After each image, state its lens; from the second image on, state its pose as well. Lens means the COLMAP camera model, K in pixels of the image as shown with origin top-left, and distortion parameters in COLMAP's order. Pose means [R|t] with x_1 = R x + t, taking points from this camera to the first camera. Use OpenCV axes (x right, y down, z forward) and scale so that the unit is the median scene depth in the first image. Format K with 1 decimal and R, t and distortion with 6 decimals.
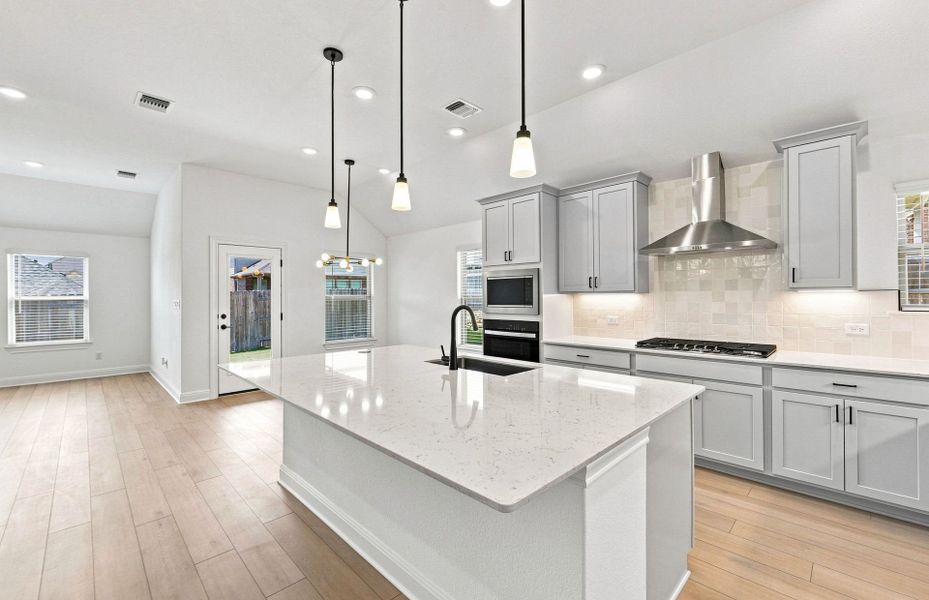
lens RADIAL K [[389.9, 0, 464.9], [0, 389.9, 296.2], [0, 0, 1]] dist [-0.003784, -0.001194]
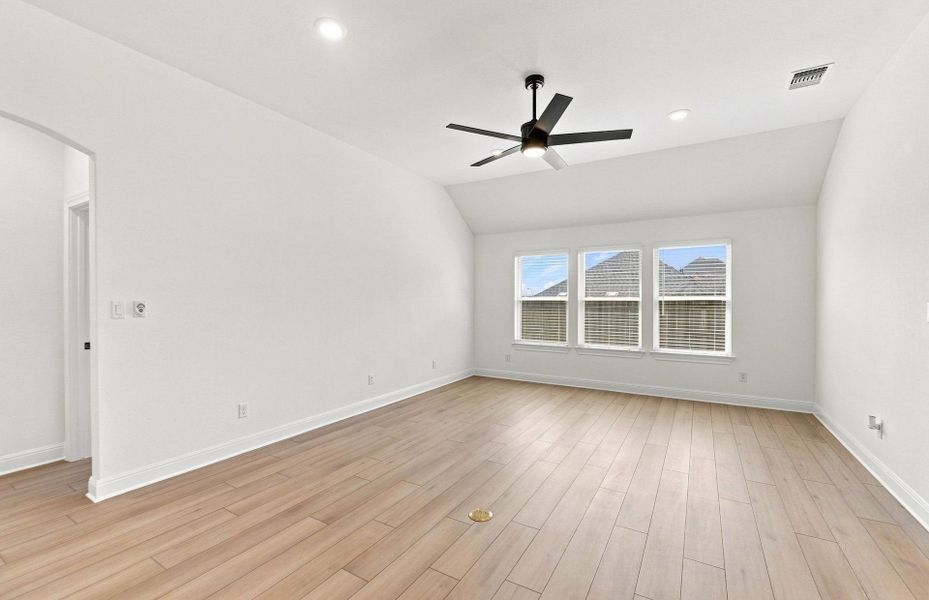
lens RADIAL K [[389.9, 0, 464.8], [0, 389.9, 303.5], [0, 0, 1]] dist [-0.003784, -0.001194]
pose [[0.245707, 0.015274, -0.969224, -0.602350], [0.002441, 0.999863, 0.016375, 0.001719], [0.969341, -0.006389, 0.245636, 0.517834]]
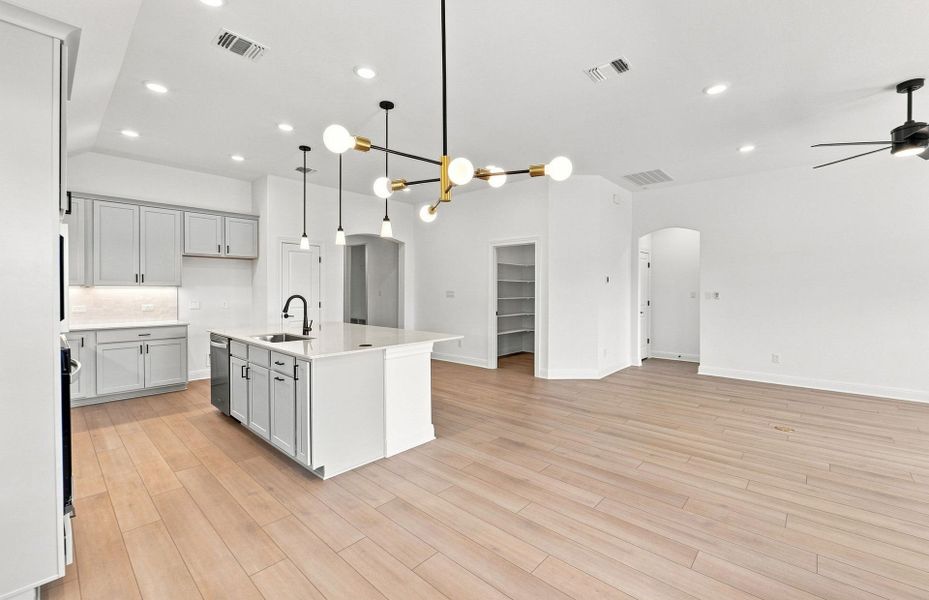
lens RADIAL K [[389.9, 0, 468.3], [0, 389.9, 295.0], [0, 0, 1]] dist [-0.003784, -0.001194]
pose [[-0.998516, 0.002727, -0.054385, -0.361980], [0.002218, 0.999953, 0.009427, 0.005603], [0.054409, 0.009293, -0.998476, 1.589470]]
